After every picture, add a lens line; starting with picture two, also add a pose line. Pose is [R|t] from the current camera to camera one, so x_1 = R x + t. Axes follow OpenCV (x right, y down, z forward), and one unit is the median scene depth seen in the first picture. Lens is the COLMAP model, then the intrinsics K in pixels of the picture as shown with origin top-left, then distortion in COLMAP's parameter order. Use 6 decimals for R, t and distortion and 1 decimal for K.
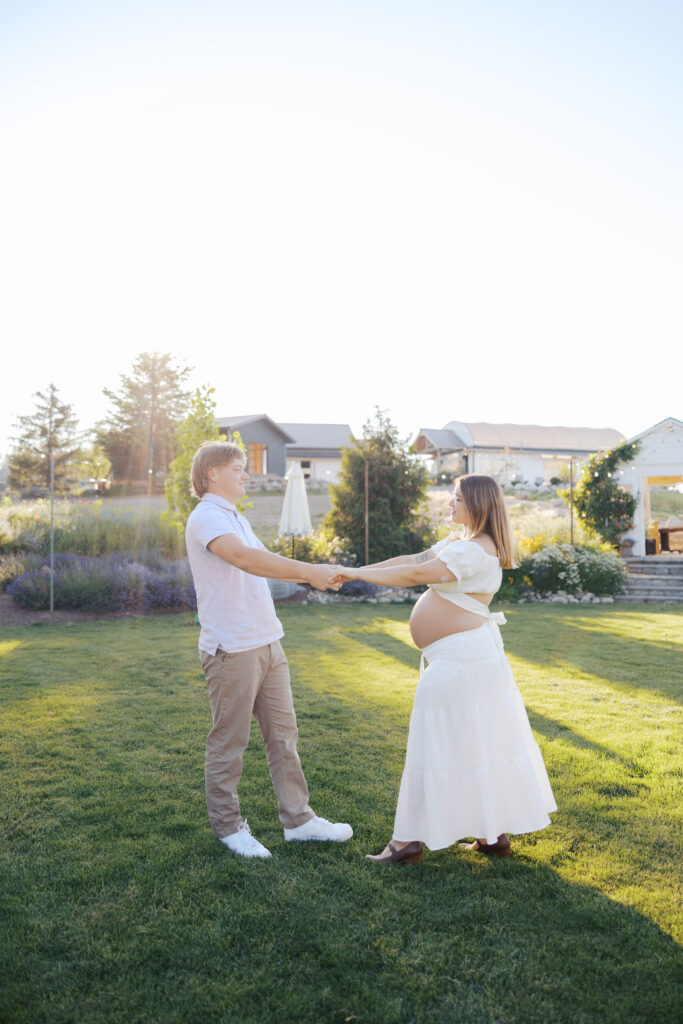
lens RADIAL K [[862.0, 0, 341.1], [0, 862.0, 499.7], [0, 0, 1]] dist [0.004790, 0.001115]
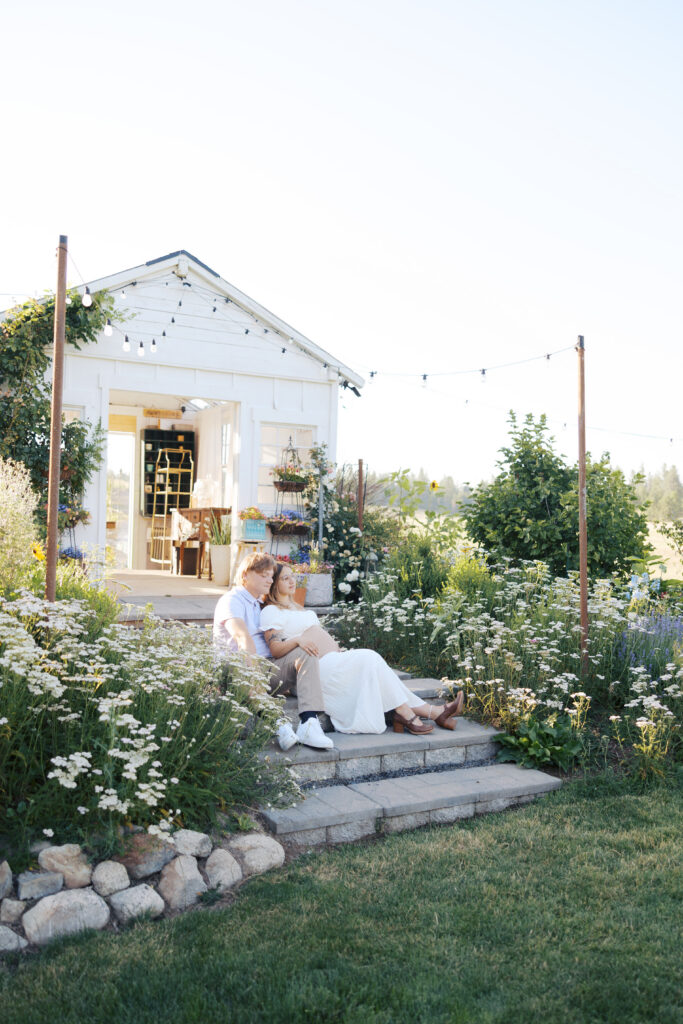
lens RADIAL K [[862.0, 0, 341.1], [0, 862.0, 499.7], [0, 0, 1]] dist [0.004790, 0.001115]
pose [[0.616093, 0.048115, 0.786203, 0.112146], [-0.065074, 0.997830, -0.010073, 0.020153], [-0.784981, -0.044956, 0.617887, 0.681243]]
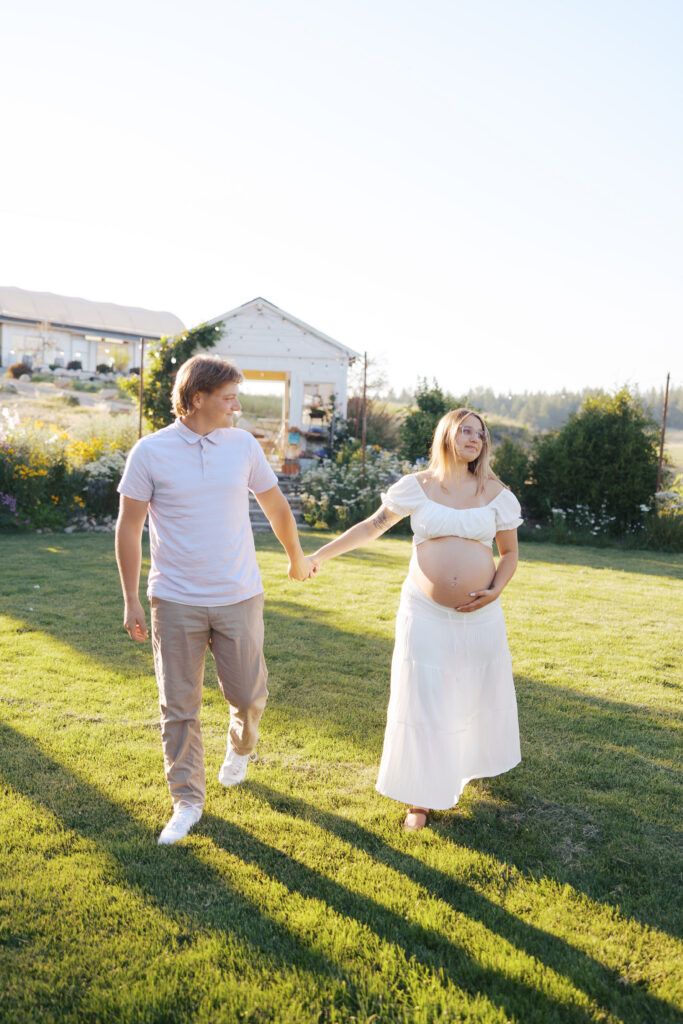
lens RADIAL K [[949.1, 0, 341.5], [0, 949.1, 512.0], [0, 0, 1]] dist [0.009388, 0.003164]
pose [[0.877427, 0.002473, 0.479703, 0.022623], [-0.062762, 0.991983, 0.109684, 0.001742], [-0.475586, -0.126347, 0.870548, 0.165544]]
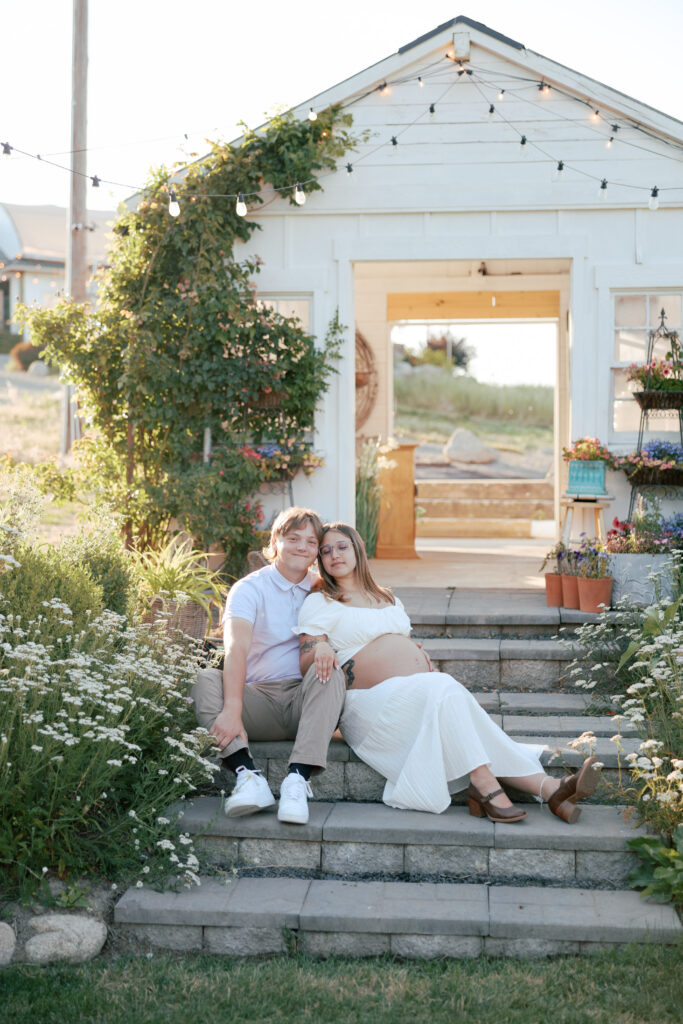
lens RADIAL K [[1537.7, 0, 341.5], [0, 1537.7, 512.0], [0, 0, 1]] dist [-0.015274, -0.033186]
pose [[0.958411, 0.000424, 0.285392, 0.222976], [-0.020948, 0.997406, 0.068866, 0.014621], [-0.284623, -0.071981, 0.955933, 0.580740]]
